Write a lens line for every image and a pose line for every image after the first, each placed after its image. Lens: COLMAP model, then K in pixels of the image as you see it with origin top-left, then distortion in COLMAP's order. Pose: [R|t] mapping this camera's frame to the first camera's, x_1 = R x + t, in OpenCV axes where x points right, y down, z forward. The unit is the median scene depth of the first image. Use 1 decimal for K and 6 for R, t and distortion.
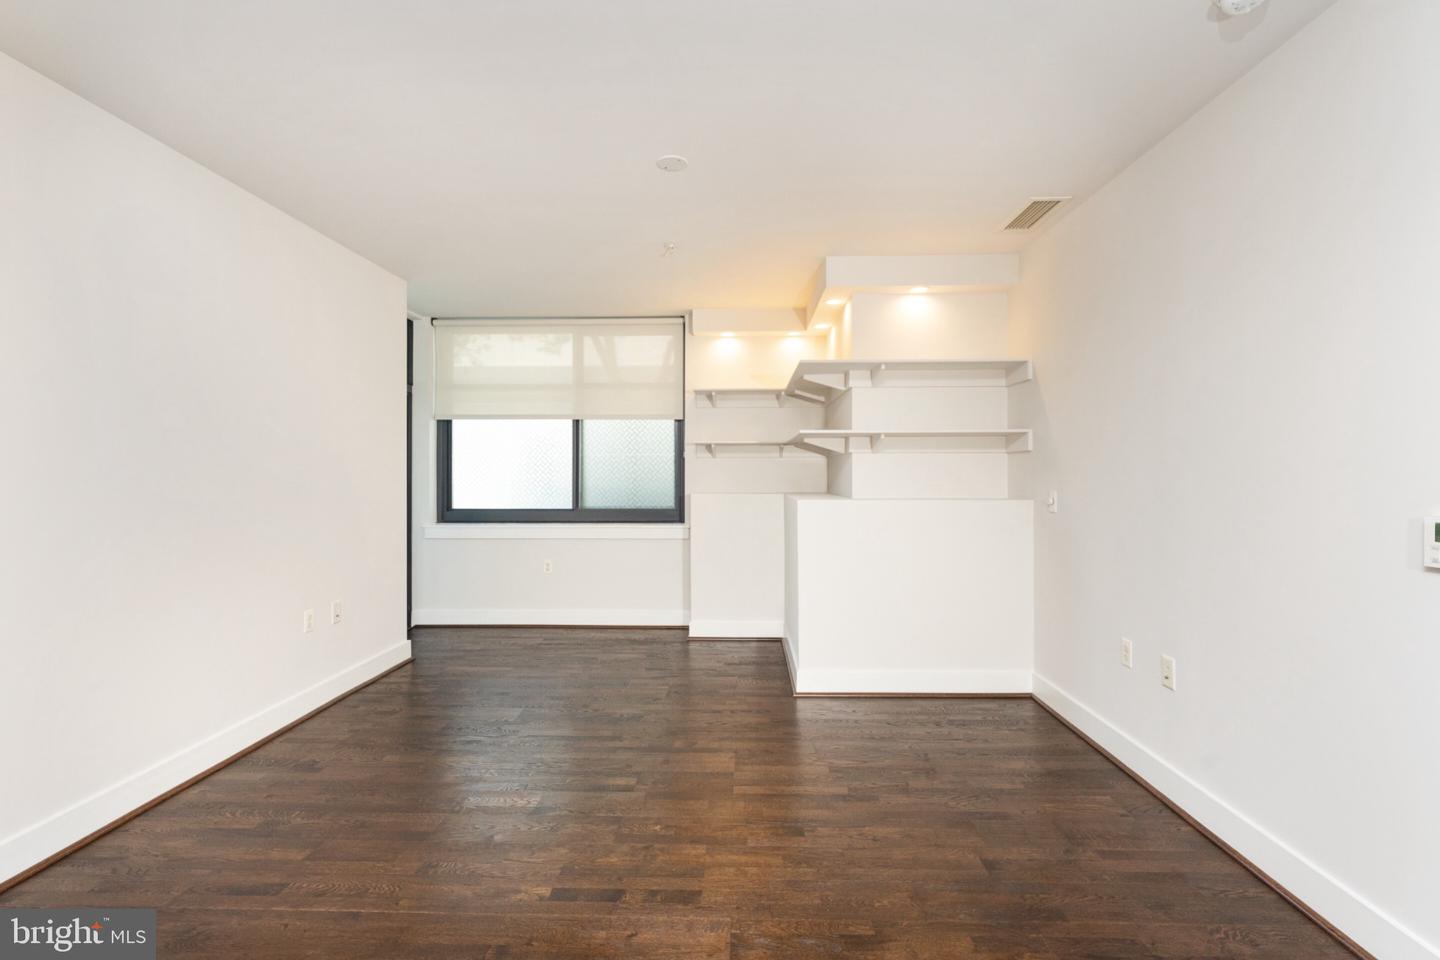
lens RADIAL K [[680.3, 0, 724.8], [0, 680.3, 469.3], [0, 0, 1]] dist [0.002182, 0.000995]
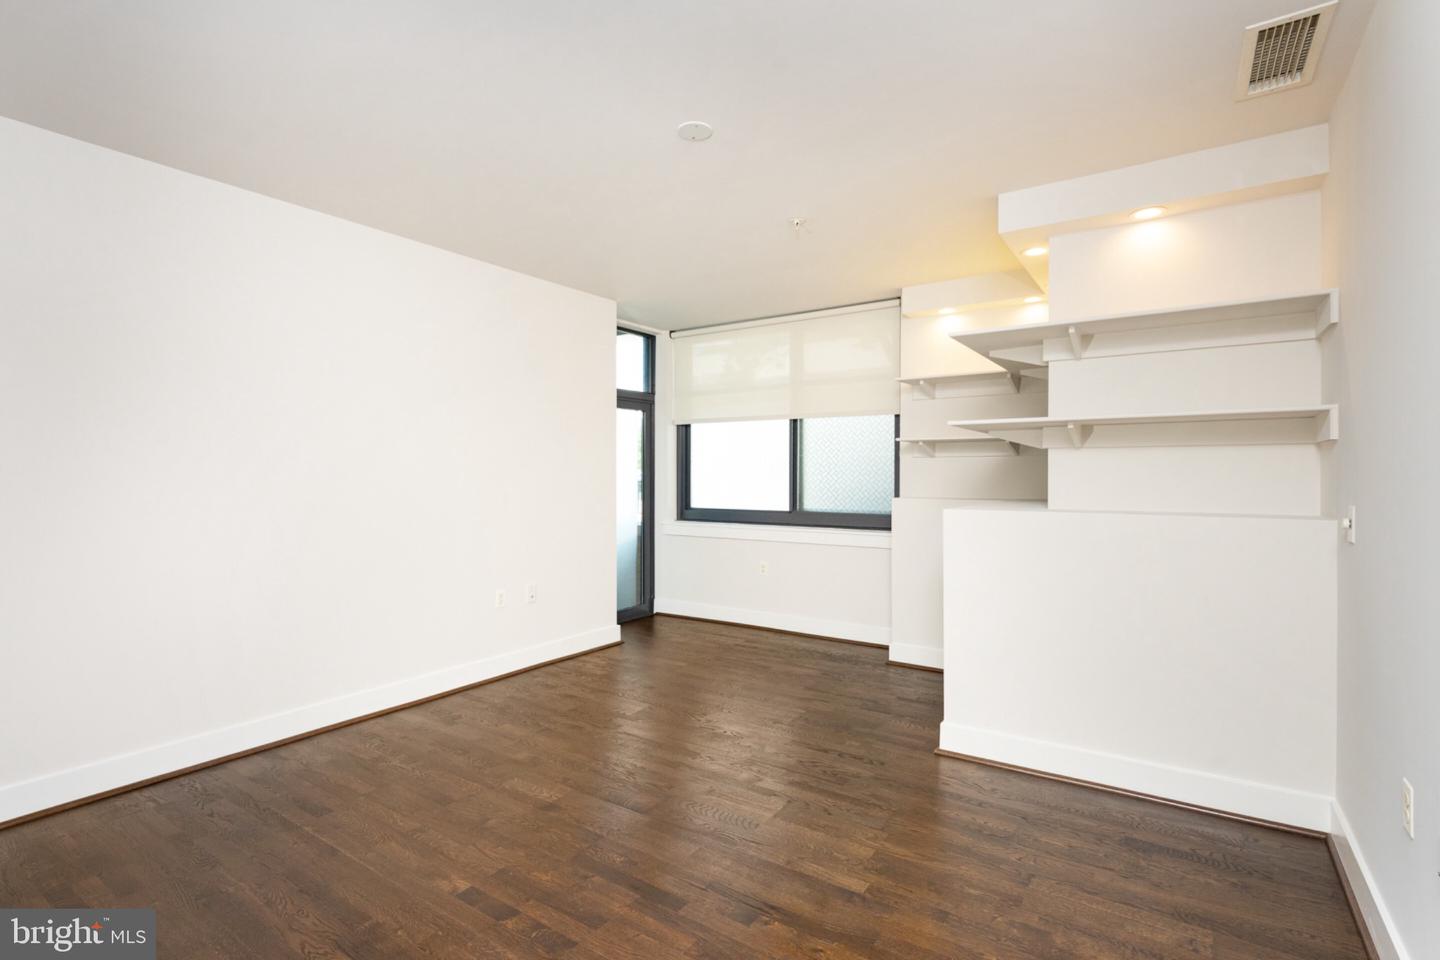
lens RADIAL K [[680.3, 0, 721.4], [0, 680.3, 477.9], [0, 0, 1]] dist [0.002182, 0.000995]
pose [[0.842729, 0.005041, -0.538315, 0.287161], [0.001101, 0.999938, 0.011088, -0.000645], [0.538337, -0.009937, 0.842671, 0.168736]]
